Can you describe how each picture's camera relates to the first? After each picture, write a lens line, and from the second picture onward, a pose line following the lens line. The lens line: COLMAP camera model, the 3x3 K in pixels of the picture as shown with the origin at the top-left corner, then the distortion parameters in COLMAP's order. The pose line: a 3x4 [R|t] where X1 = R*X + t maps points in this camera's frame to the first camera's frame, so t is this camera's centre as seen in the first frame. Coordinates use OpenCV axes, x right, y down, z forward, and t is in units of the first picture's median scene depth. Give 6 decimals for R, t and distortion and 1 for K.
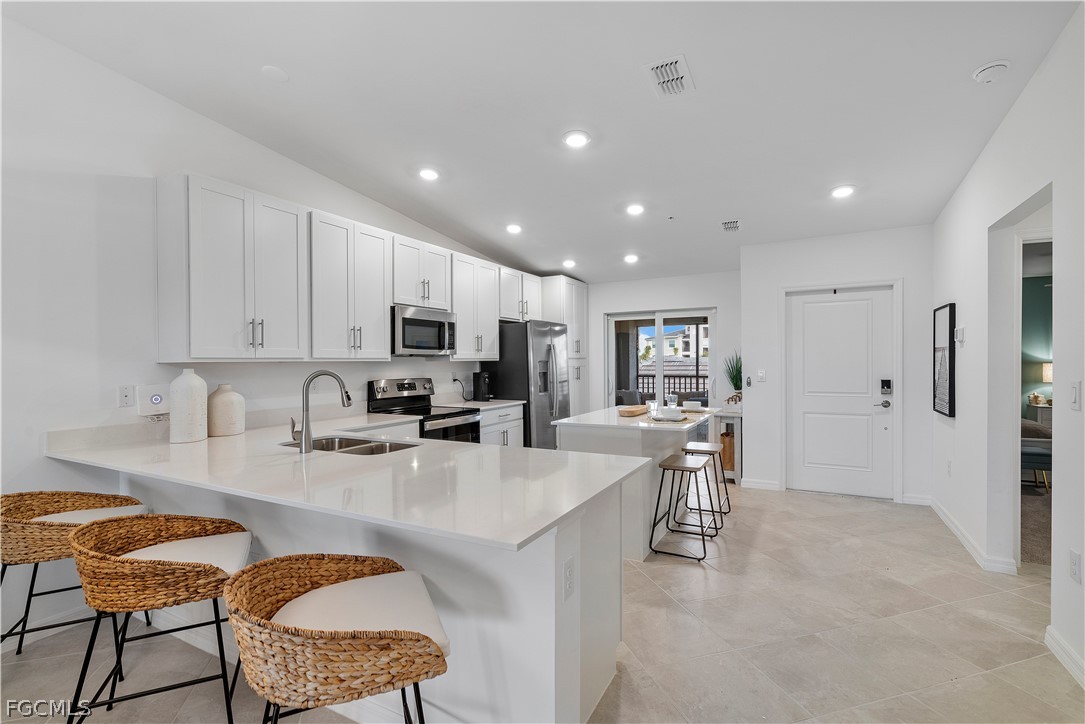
lens RADIAL K [[500.8, 0, 544.2], [0, 500.8, 363.3], [0, 0, 1]] dist [0.005304, -0.000289]
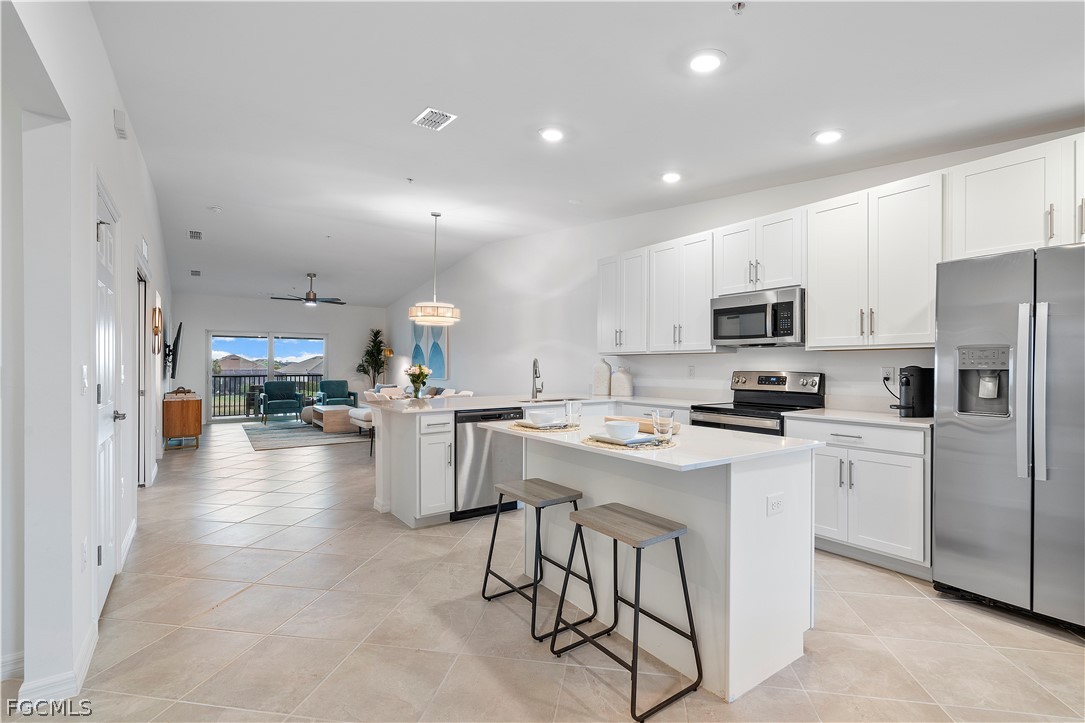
lens RADIAL K [[500.8, 0, 544.8], [0, 500.8, 364.0], [0, 0, 1]] dist [0.005304, -0.000289]
pose [[-0.461120, 0.003891, -0.887330, 0.775924], [-0.000189, 0.999990, 0.004484, 0.014990], [0.887338, 0.002236, -0.461114, 1.155404]]
